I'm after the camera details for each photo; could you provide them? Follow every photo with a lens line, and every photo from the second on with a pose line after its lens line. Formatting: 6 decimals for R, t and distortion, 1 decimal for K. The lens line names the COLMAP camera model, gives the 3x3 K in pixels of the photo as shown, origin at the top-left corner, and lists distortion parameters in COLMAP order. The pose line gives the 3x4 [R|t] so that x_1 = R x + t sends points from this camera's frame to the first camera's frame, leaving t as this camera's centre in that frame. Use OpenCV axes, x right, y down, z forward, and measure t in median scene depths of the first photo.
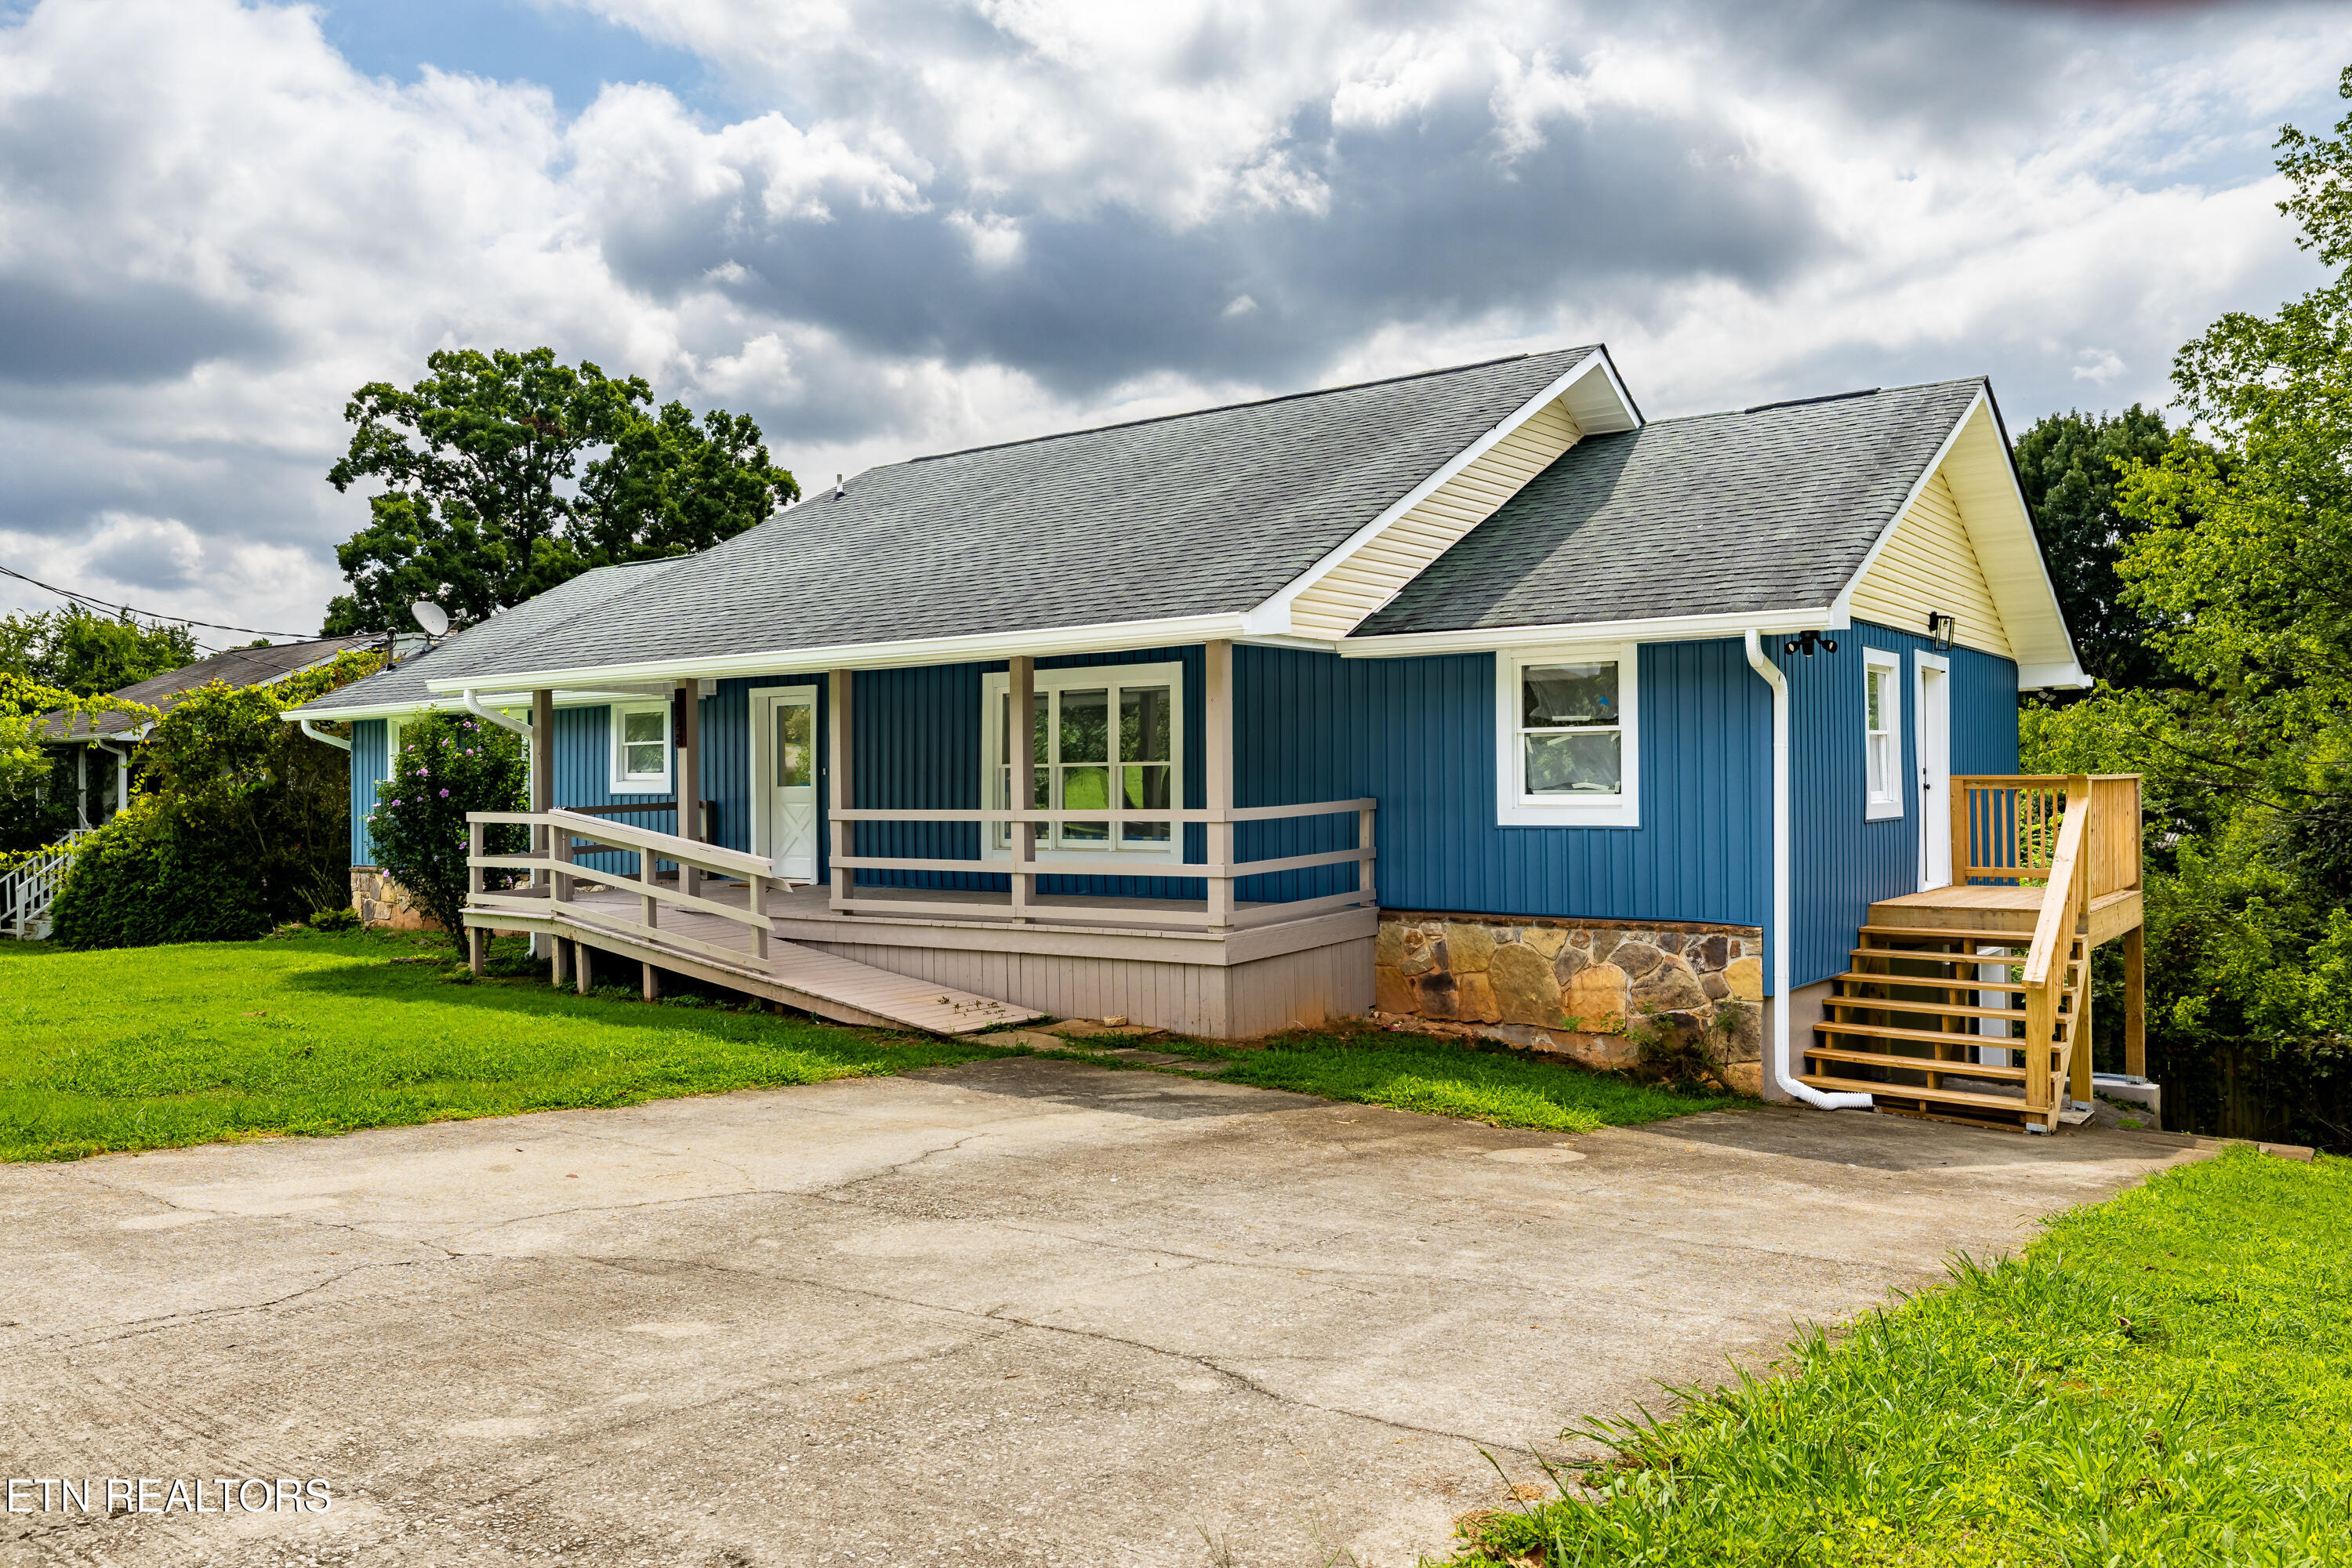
lens RADIAL K [[1720.7, 0, 1165.6], [0, 1720.7, 785.3], [0, 0, 1]] dist [0.006557, 0.004122]
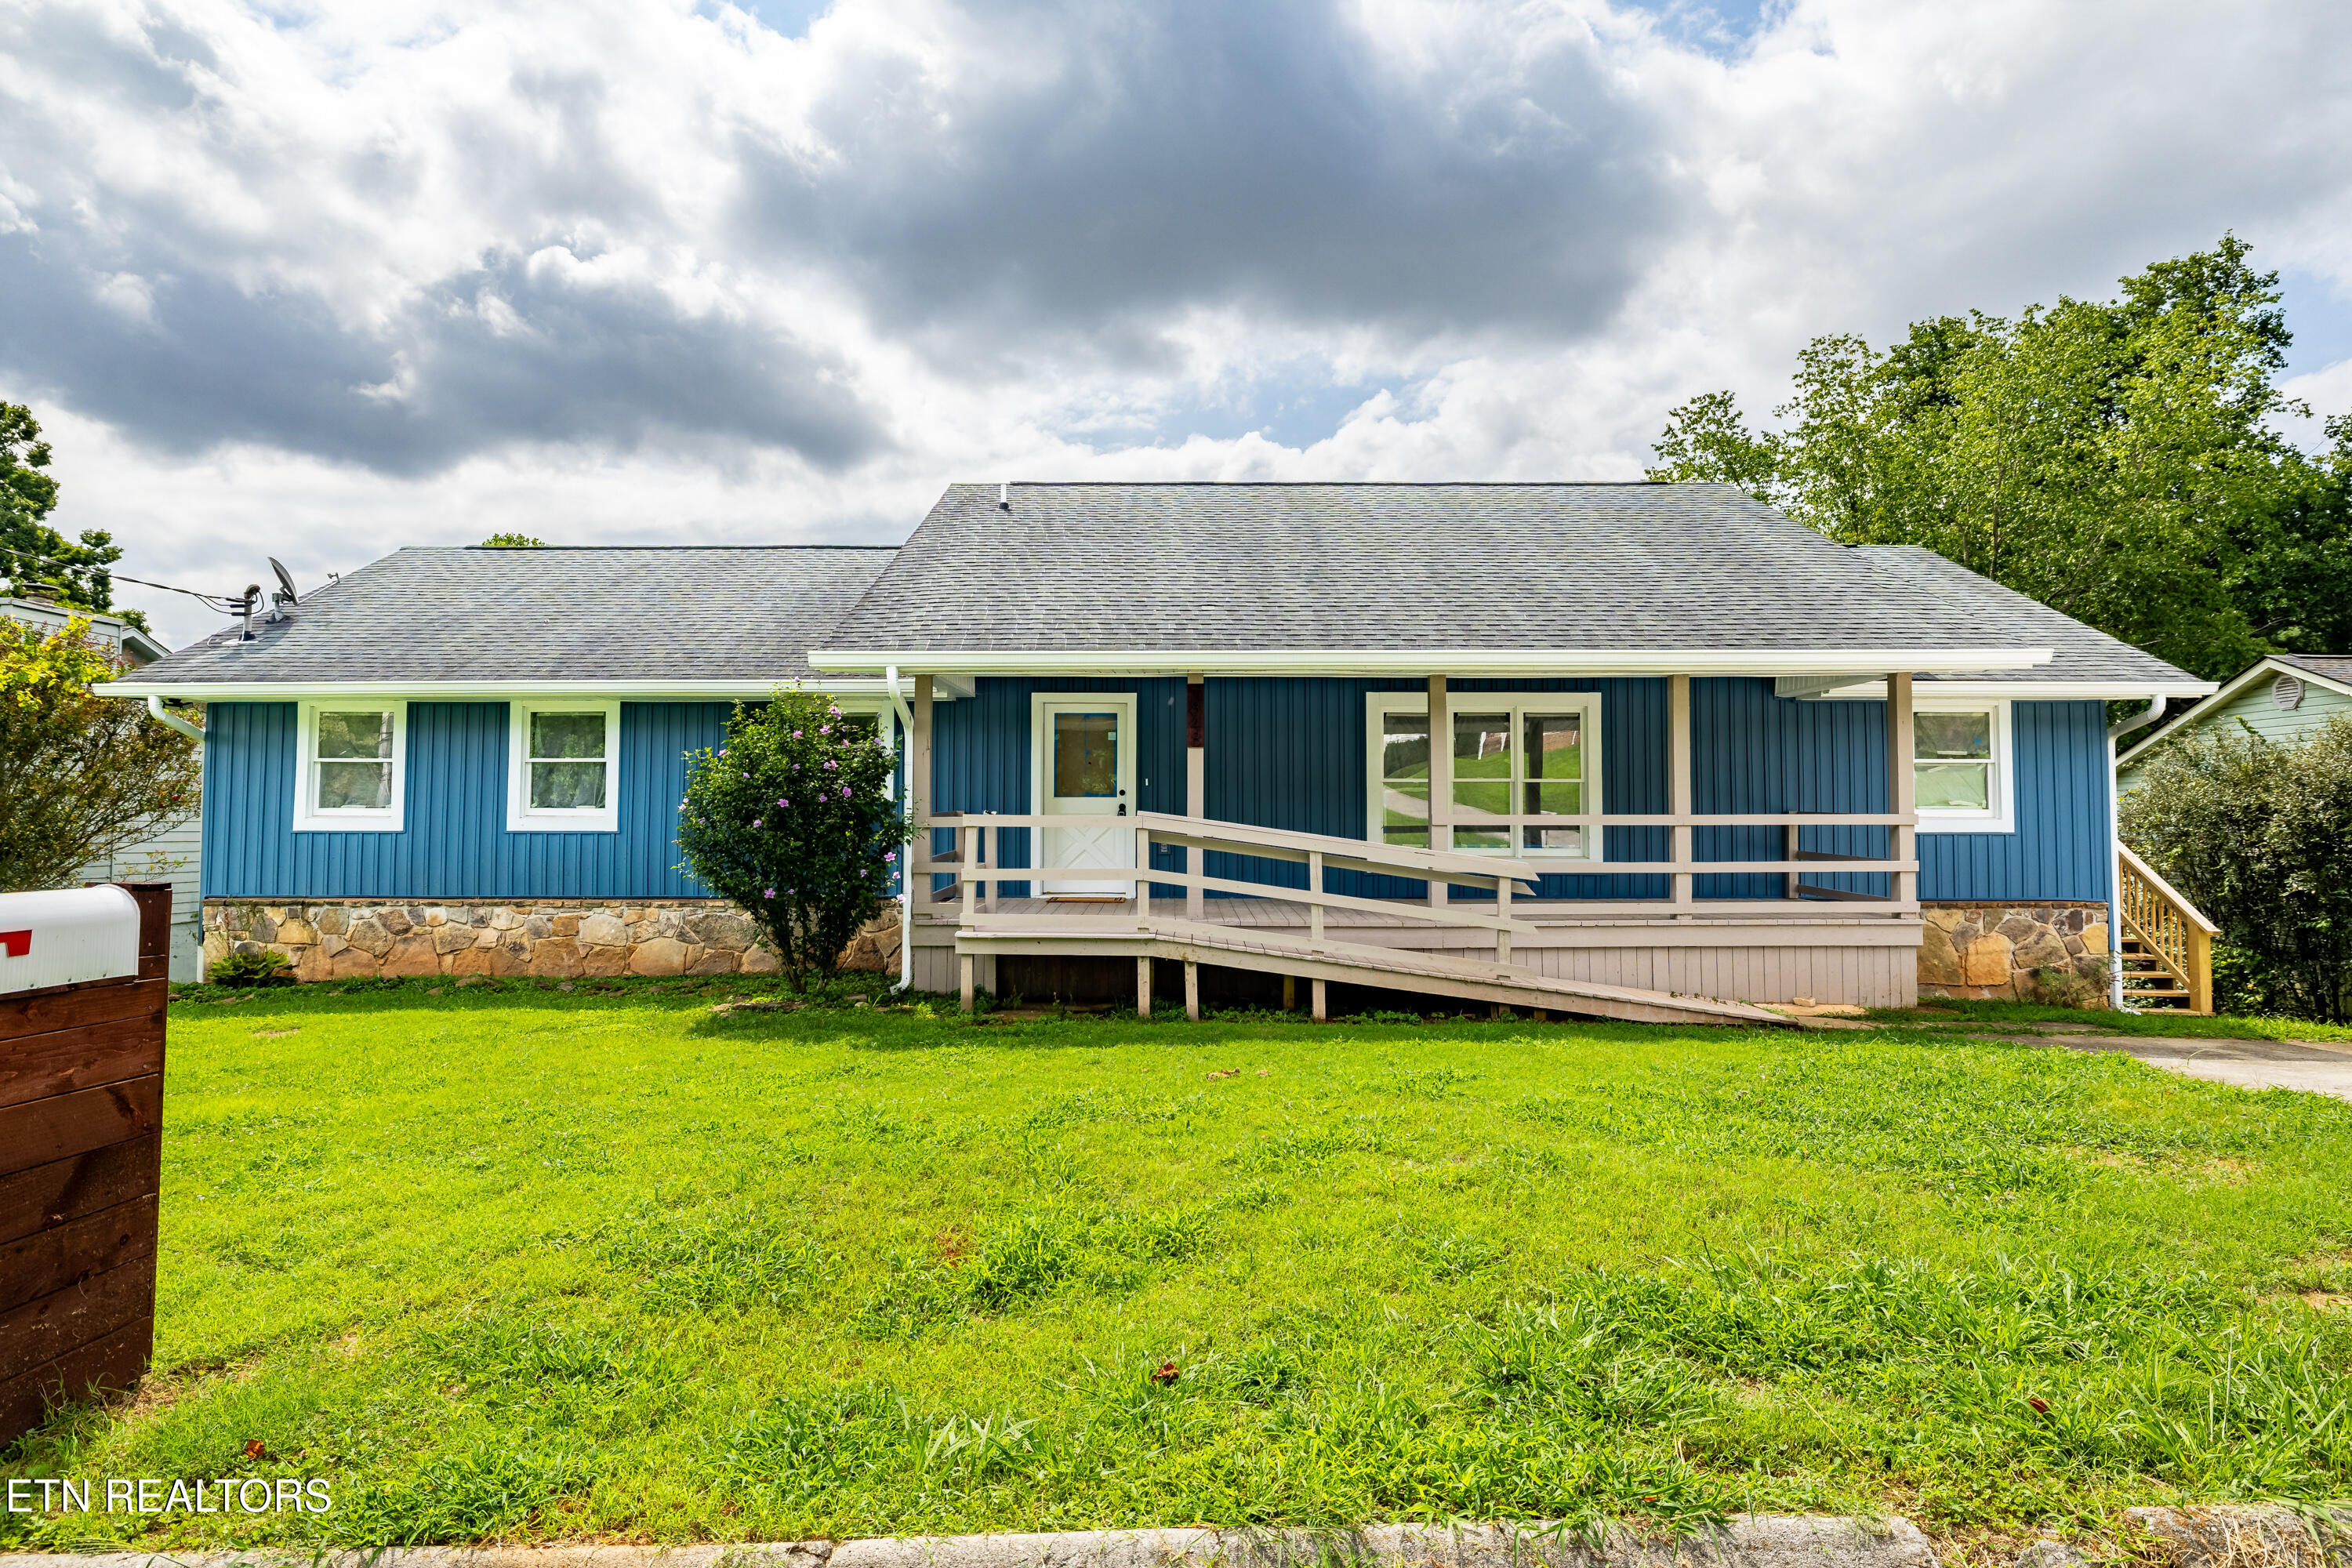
lens RADIAL K [[1280.4, 0, 1144.2], [0, 1280.4, 780.5], [0, 0, 1]] dist [0.004693, -0.000997]
pose [[0.802633, 0.033061, 0.595556, -0.799276], [-0.008755, 0.999008, -0.043657, 0.029232], [-0.596409, 0.029826, 0.802127, 0.522069]]
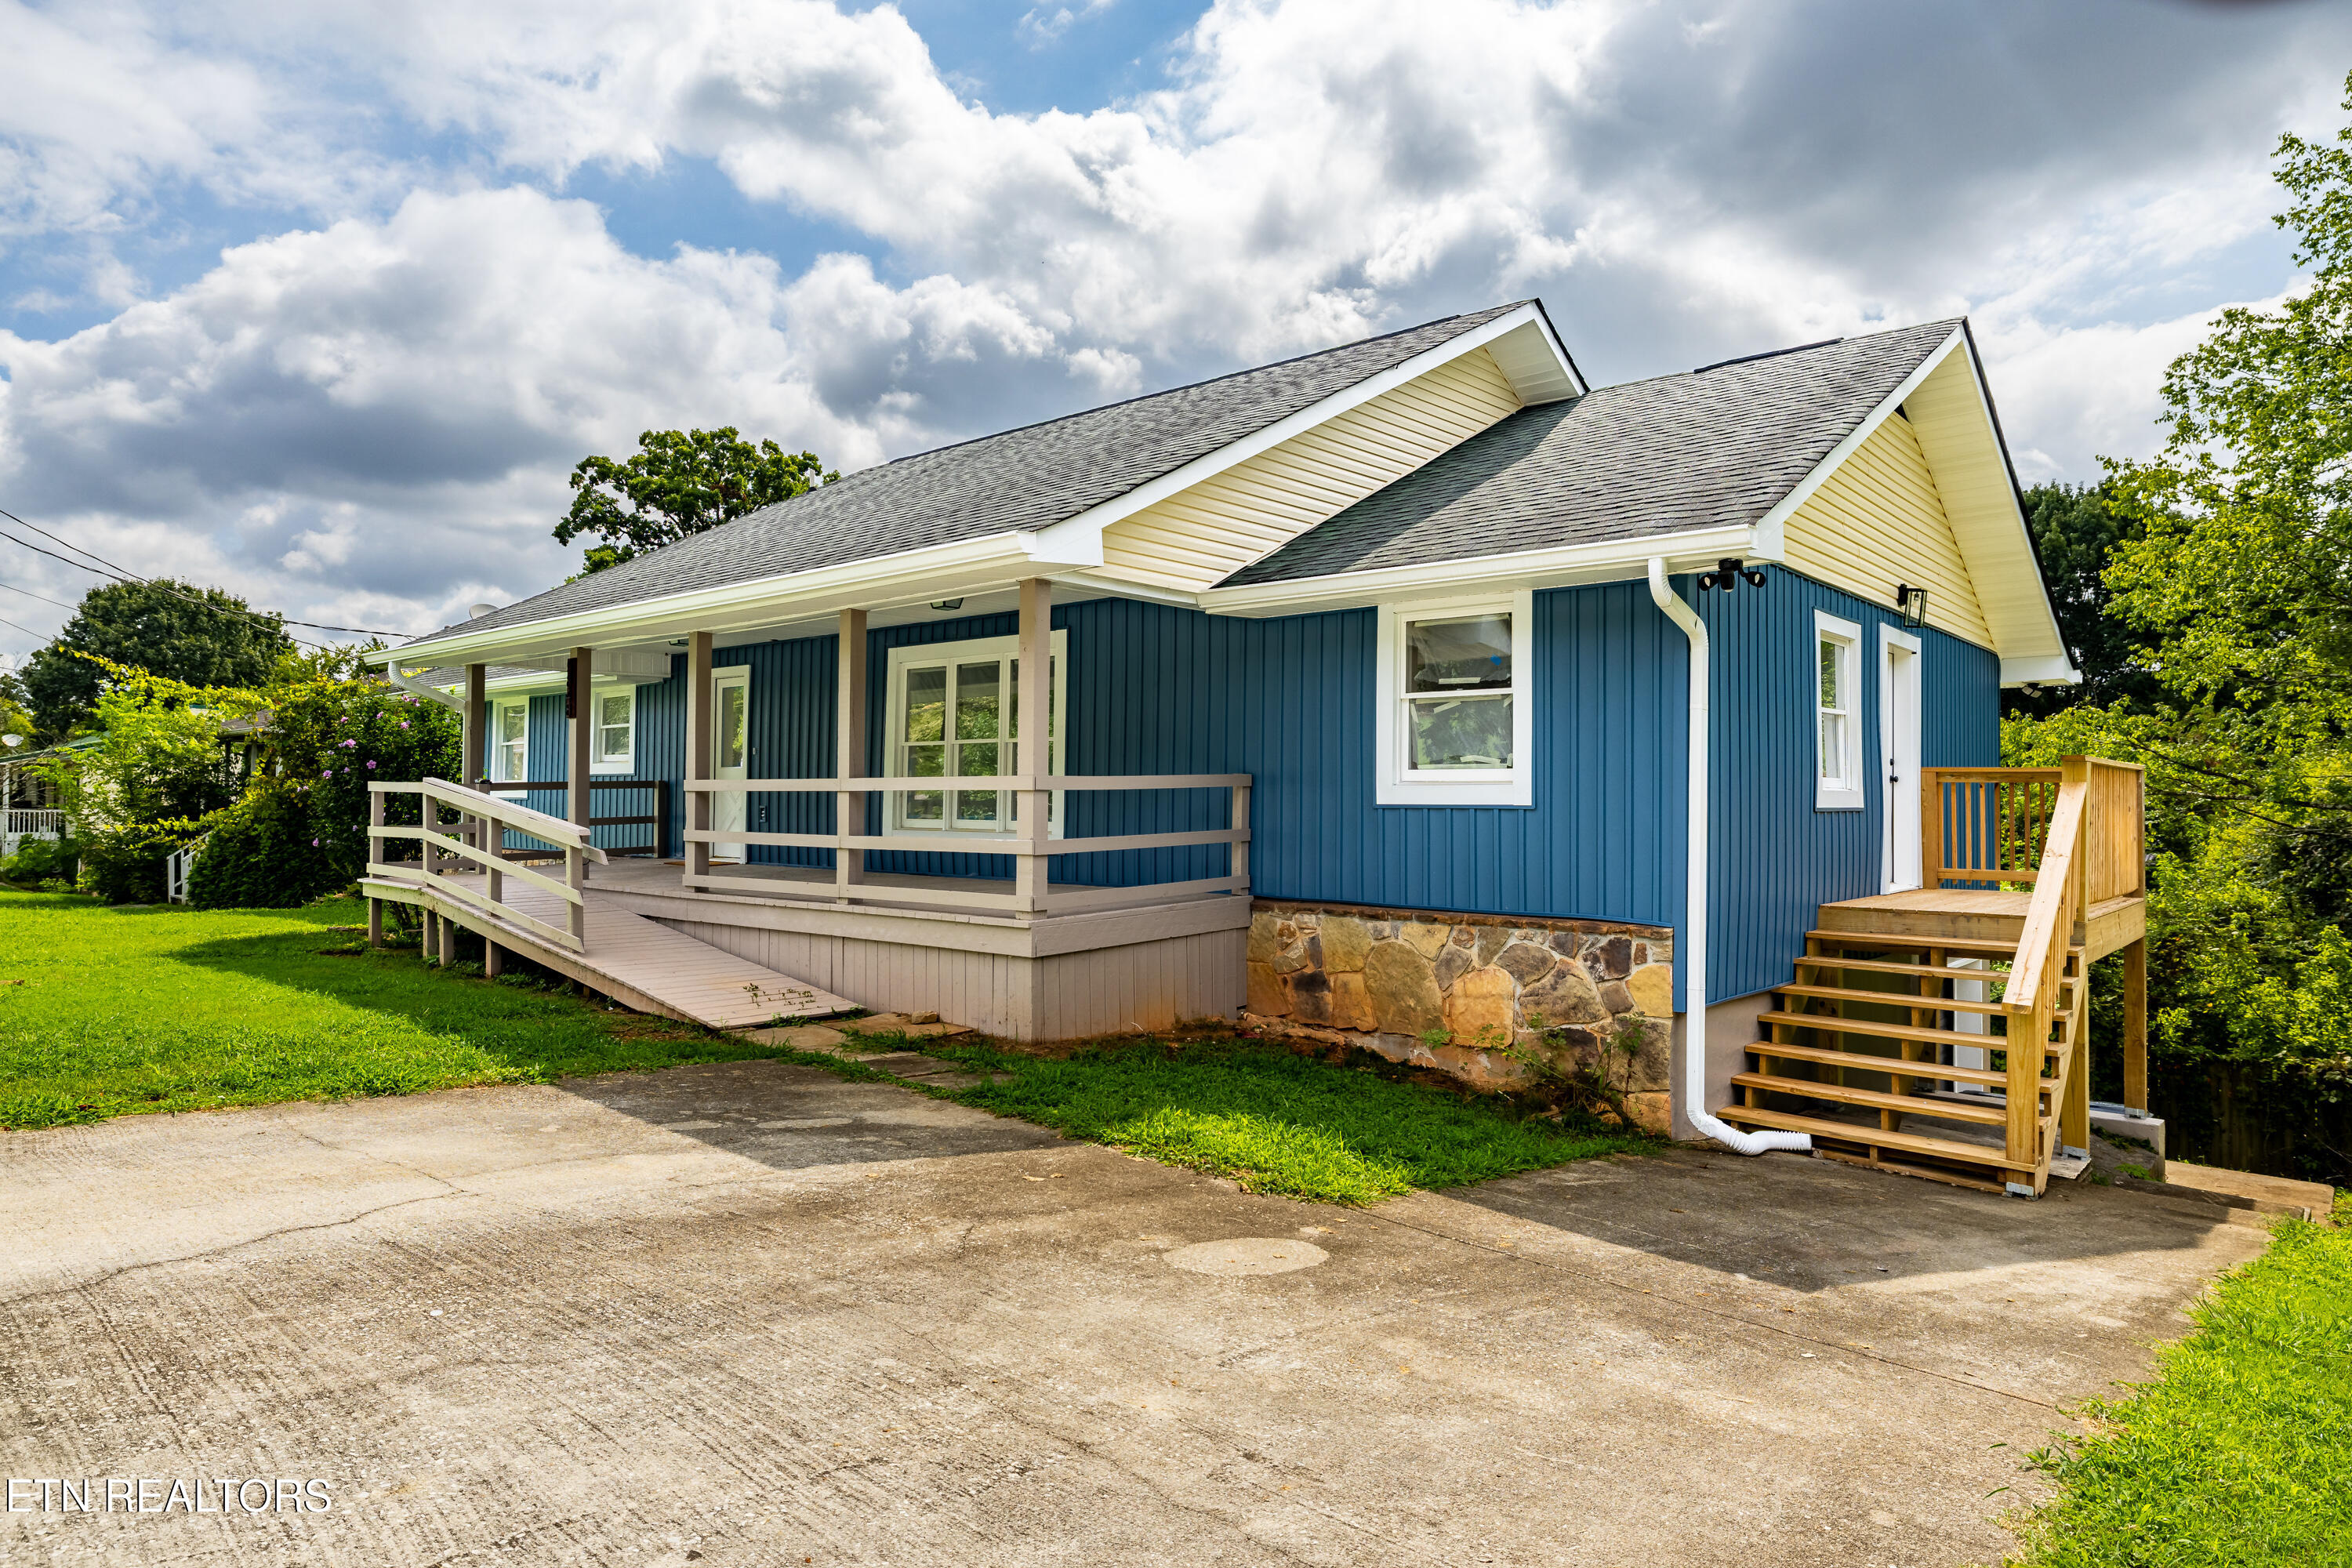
lens RADIAL K [[1395.5, 0, 1160.7], [0, 1395.5, 781.3], [0, 0, 1]] dist [0.003955, -0.000598]
pose [[0.996566, 0.015881, -0.081267, 0.131829], [-0.017141, 0.999743, -0.014826, 0.022287], [0.081010, 0.016168, 0.996582, 0.266277]]
